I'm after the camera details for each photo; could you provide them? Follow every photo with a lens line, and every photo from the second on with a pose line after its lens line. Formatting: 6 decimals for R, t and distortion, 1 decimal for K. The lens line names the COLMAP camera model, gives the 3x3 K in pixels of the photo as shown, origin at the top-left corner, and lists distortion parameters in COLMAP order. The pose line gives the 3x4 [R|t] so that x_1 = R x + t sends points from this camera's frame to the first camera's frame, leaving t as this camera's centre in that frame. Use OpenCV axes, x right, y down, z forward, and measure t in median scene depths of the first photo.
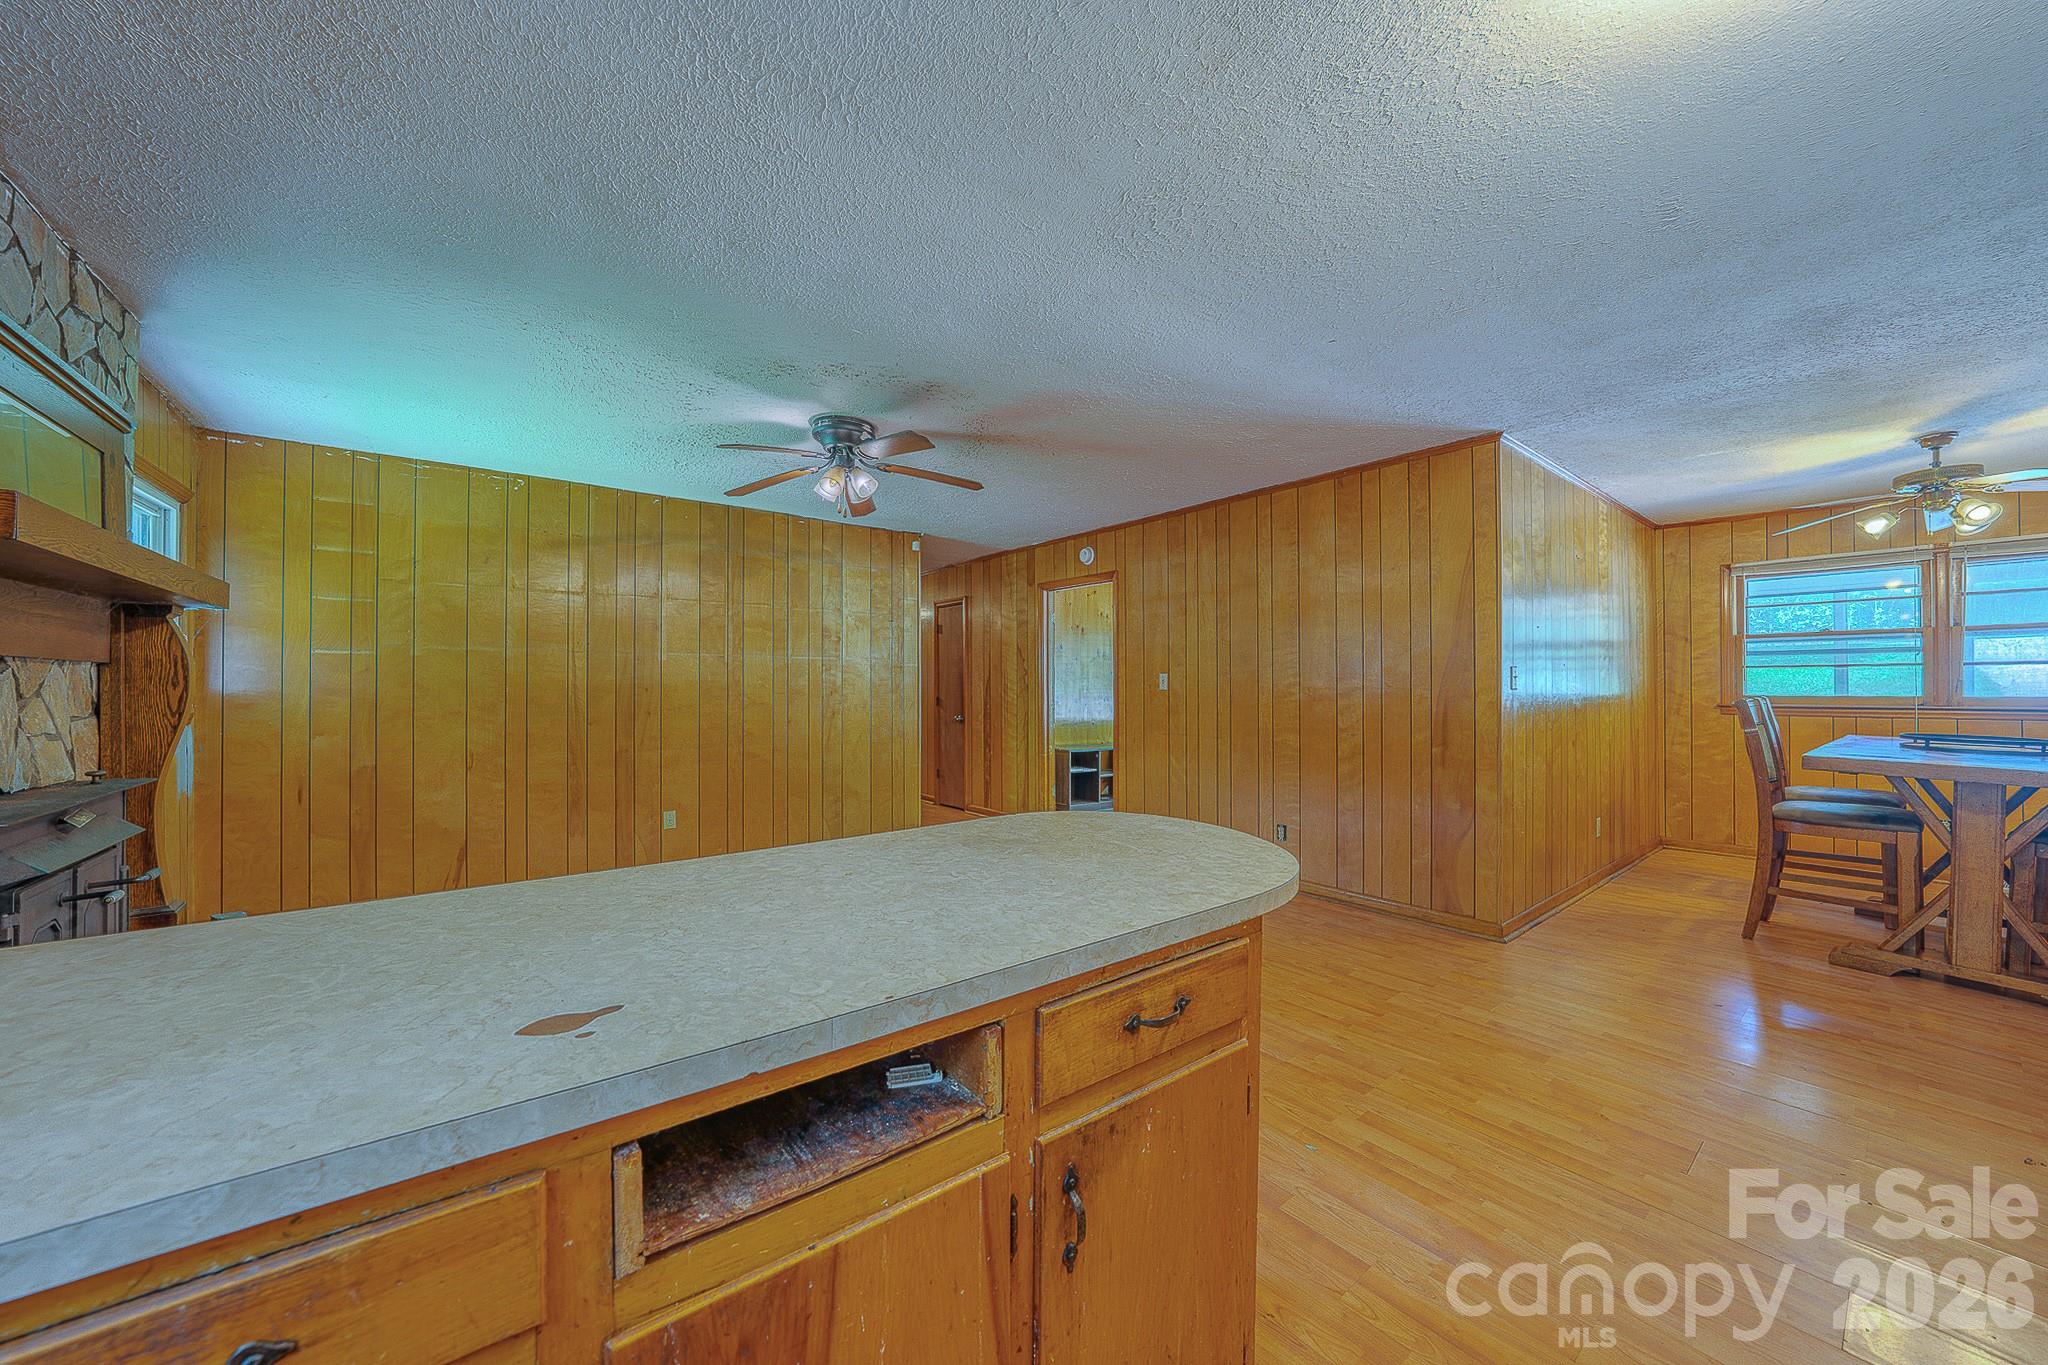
lens RADIAL K [[723.3, 0, 1021.9], [0, 723.3, 680.4], [0, 0, 1]] dist [-0.017903, 0.000214]
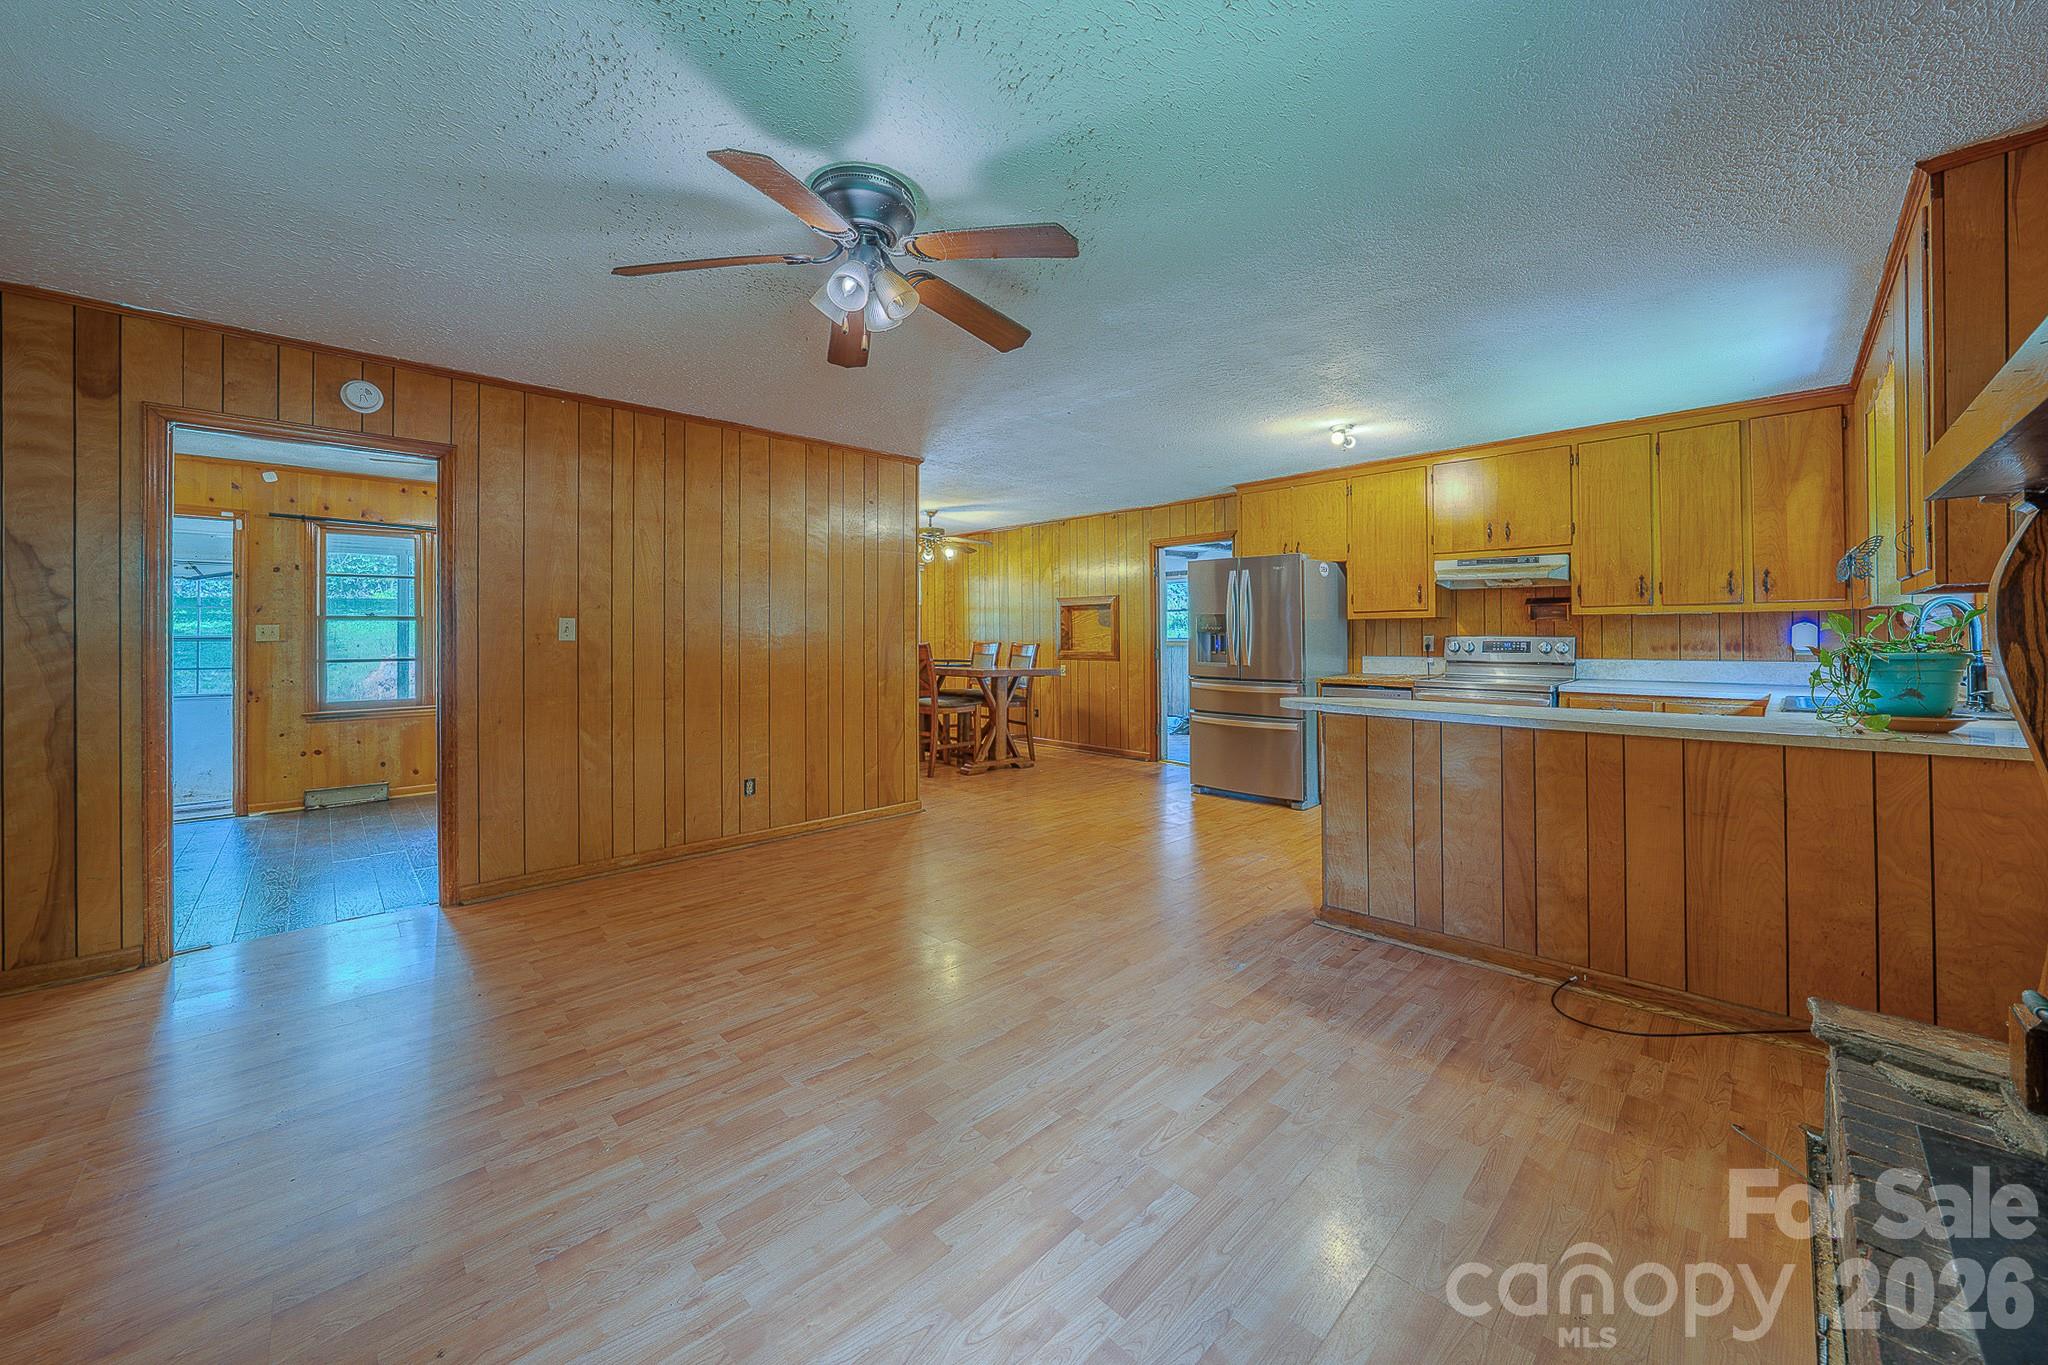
lens RADIAL K [[723.3, 0, 1075.6], [0, 723.3, 633.4], [0, 0, 1]] dist [-0.017903, 0.000214]
pose [[-0.130632, 0.008993, 0.991390, -0.582752], [0.005679, 0.999949, -0.008323, 0.014540], [-0.991415, 0.004543, -0.130677, 0.616819]]
